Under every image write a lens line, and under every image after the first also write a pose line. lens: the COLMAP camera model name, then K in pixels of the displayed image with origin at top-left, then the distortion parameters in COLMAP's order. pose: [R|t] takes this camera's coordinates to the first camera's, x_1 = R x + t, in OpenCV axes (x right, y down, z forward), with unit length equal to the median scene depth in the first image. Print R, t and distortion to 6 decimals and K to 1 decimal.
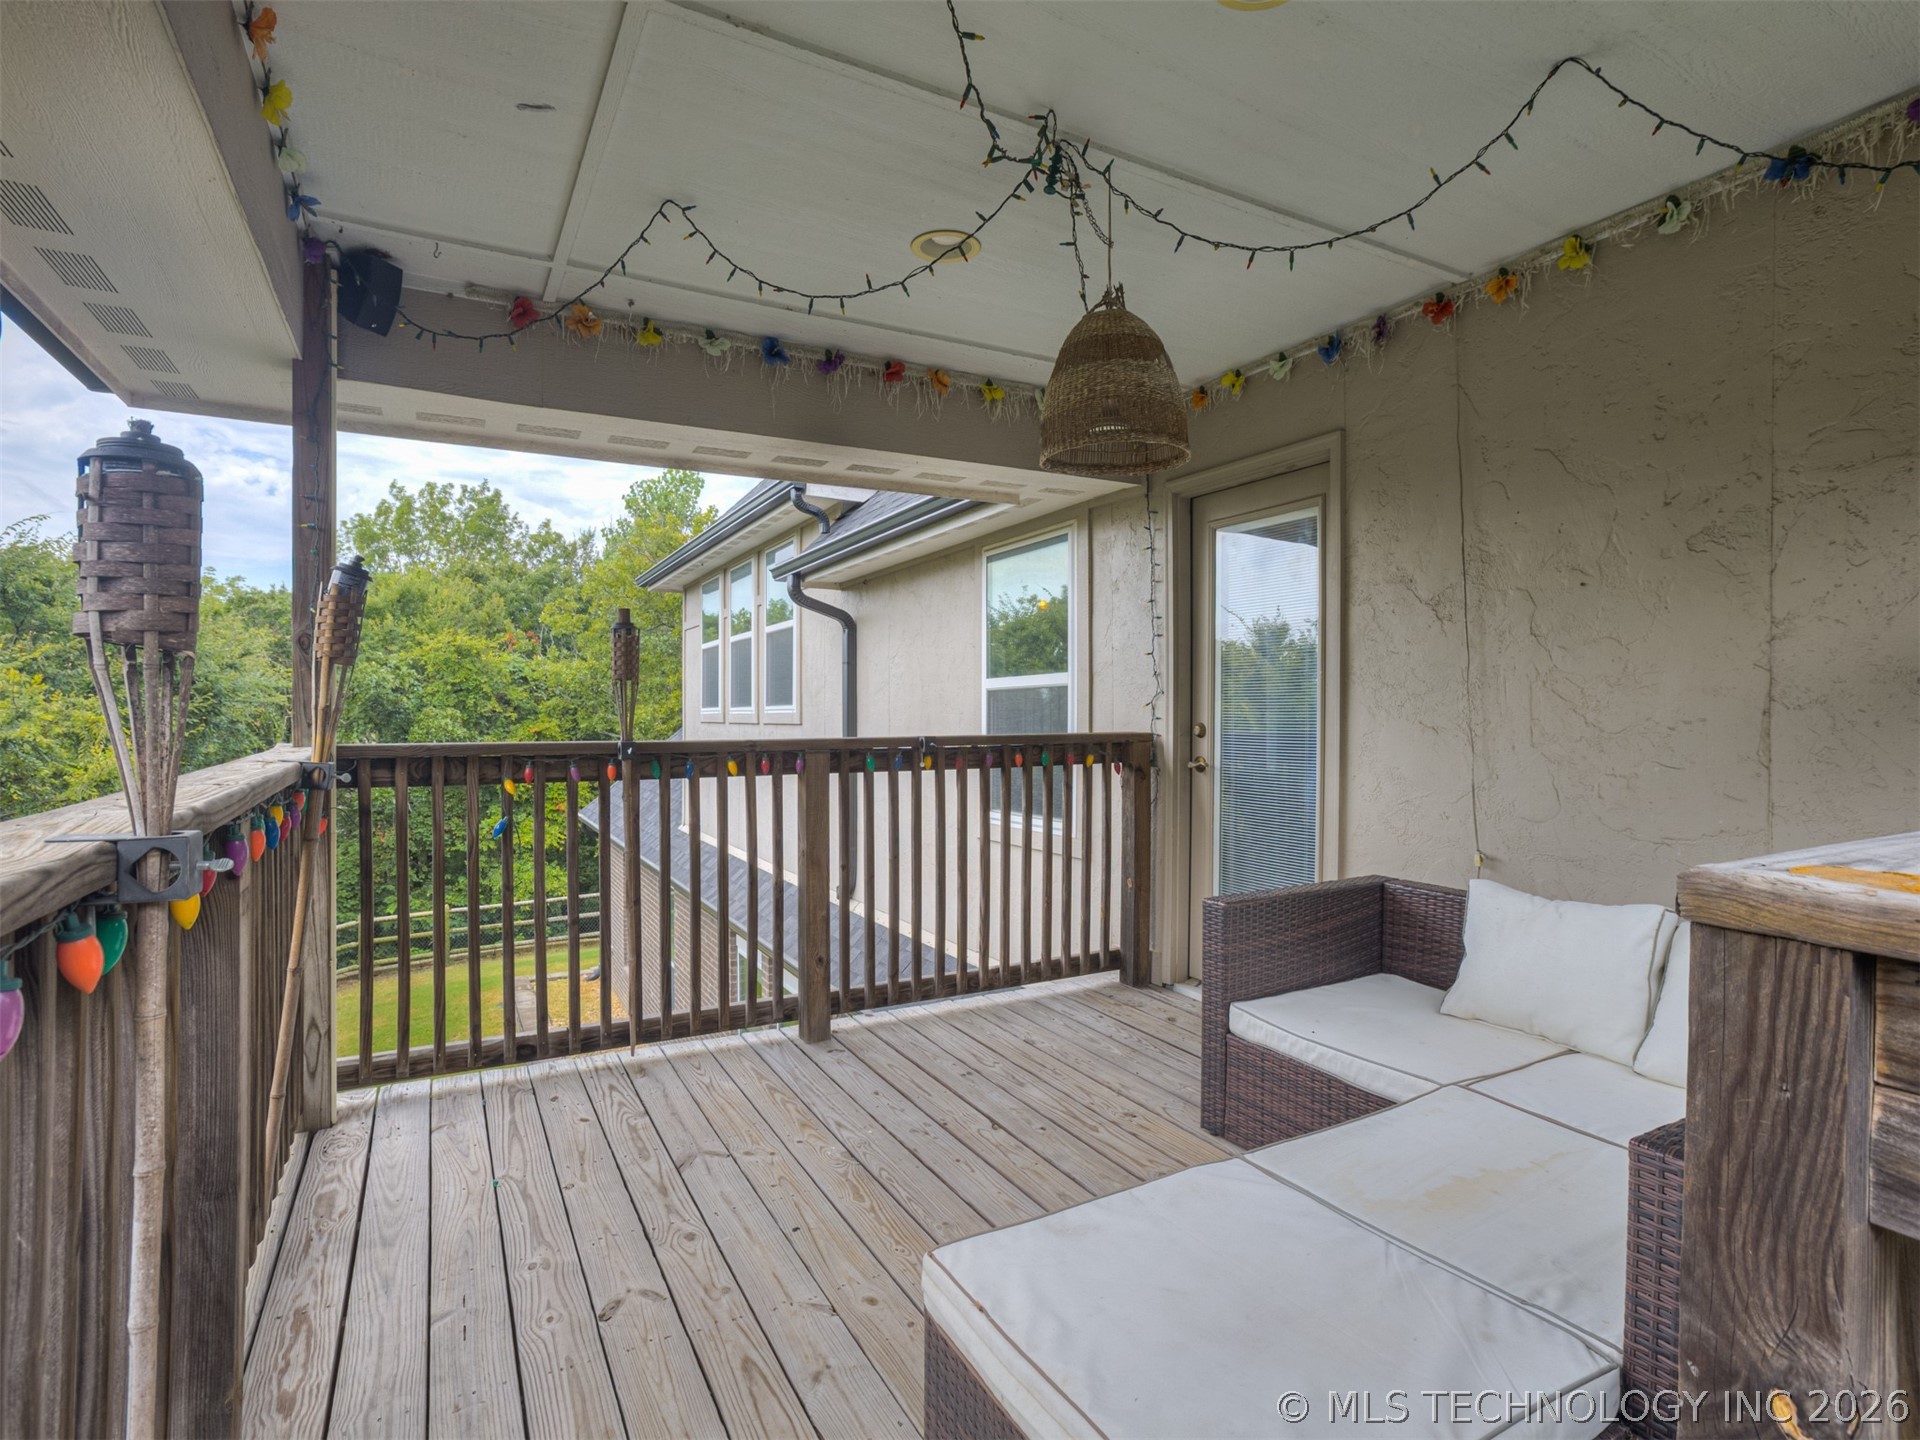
lens RADIAL K [[992.7, 0, 964.3], [0, 992.7, 719.8], [0, 0, 1]] dist [-0.004395, -0.000348]
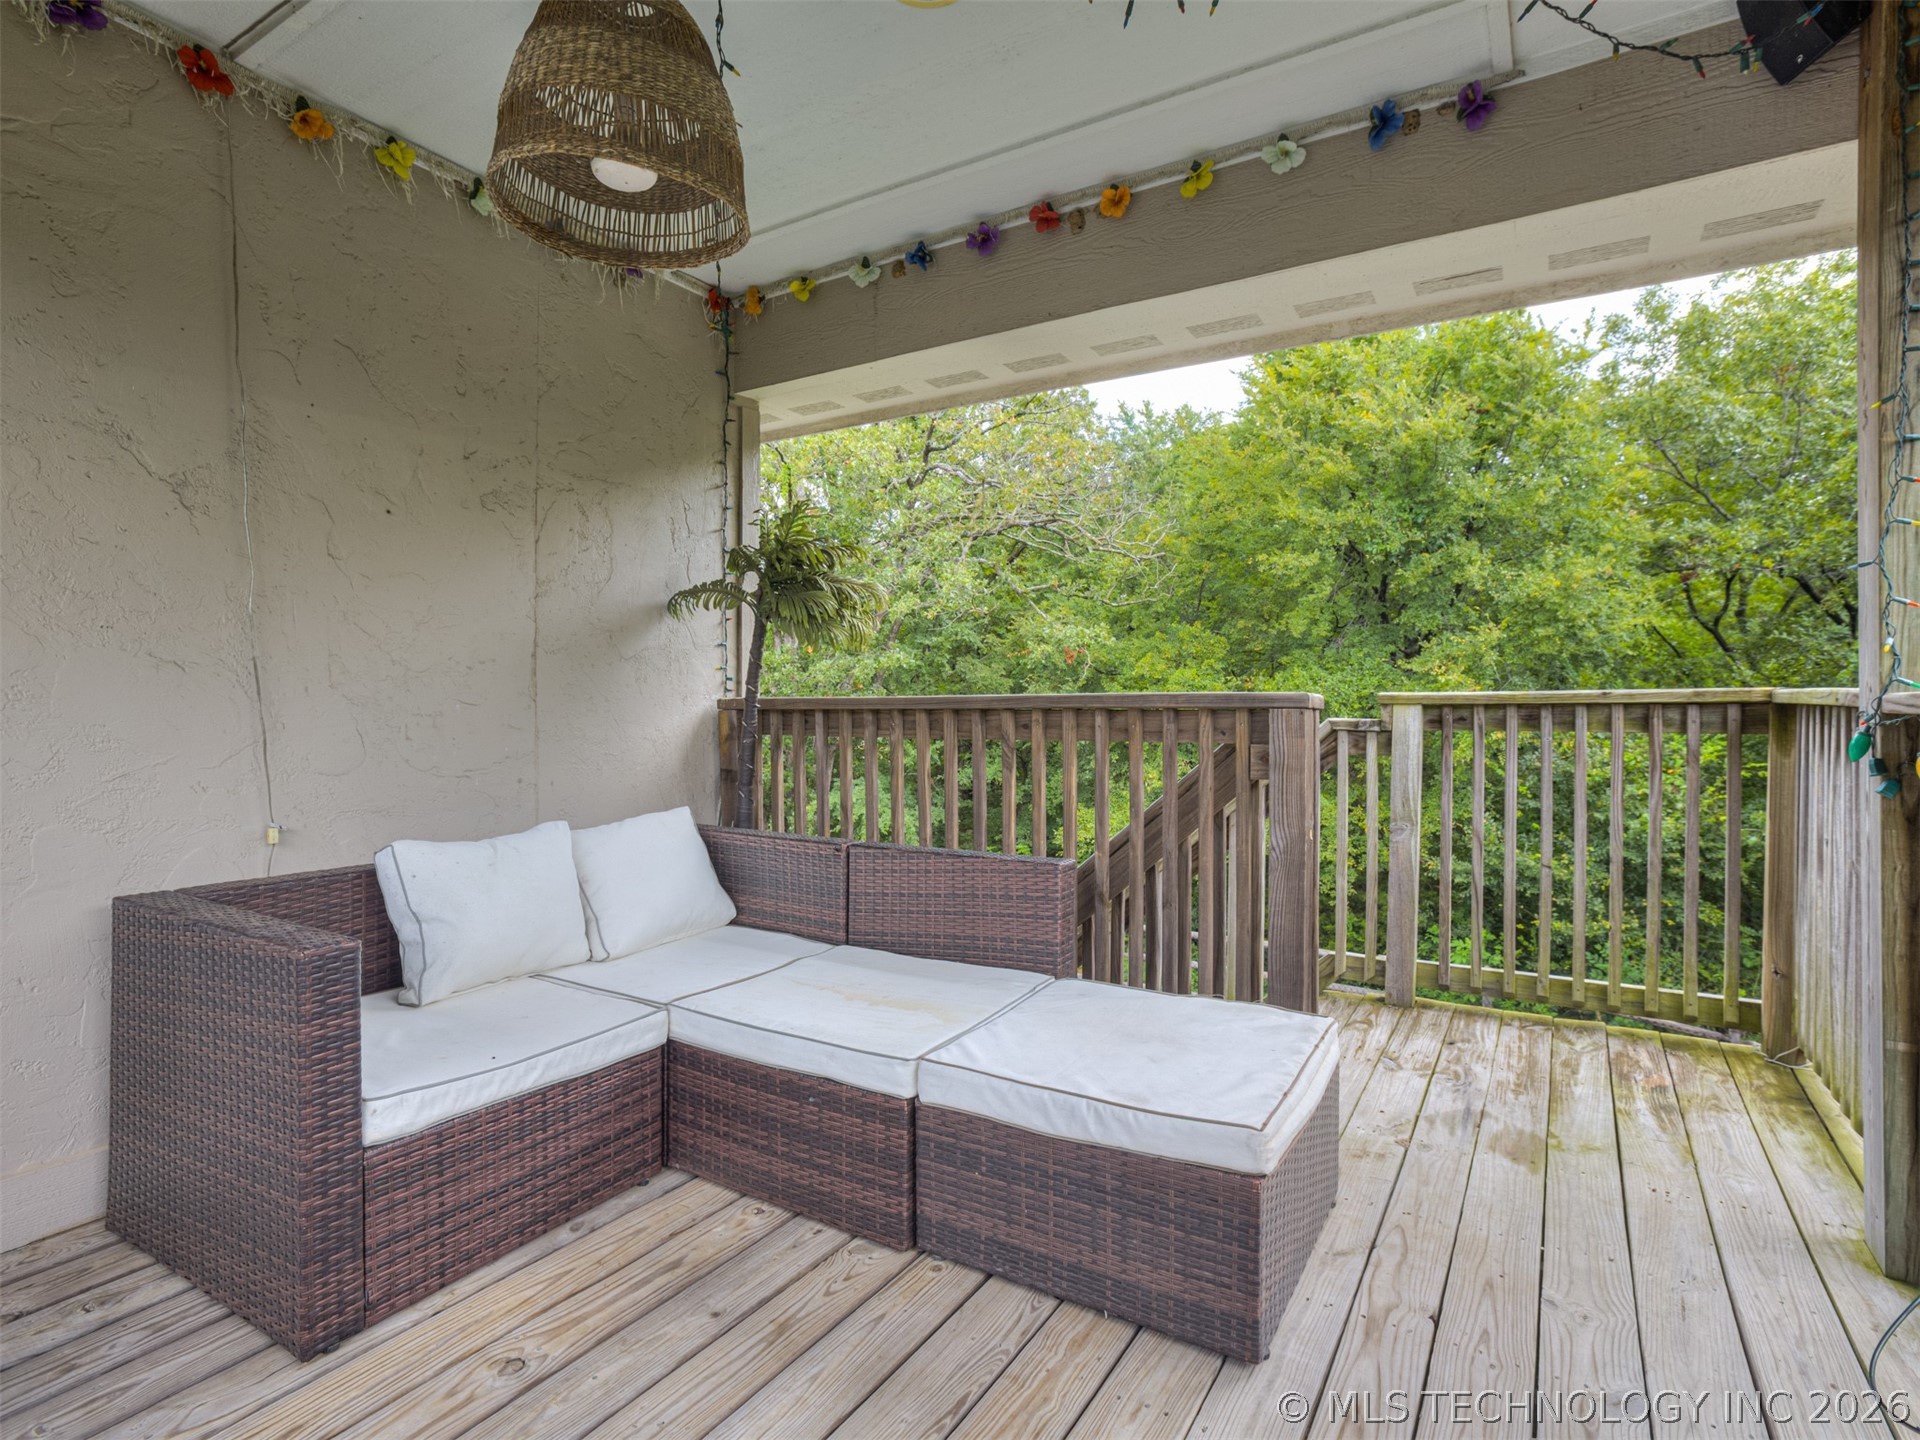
lens RADIAL K [[992.7, 0, 935.6], [0, 992.7, 692.9], [0, 0, 1]] dist [-0.004395, -0.000348]
pose [[-0.476206, 0.003605, 0.879326, -0.444238], [0.004487, 0.999989, -0.001669, 0.037509], [-0.879322, 0.003151, -0.476217, 1.004113]]
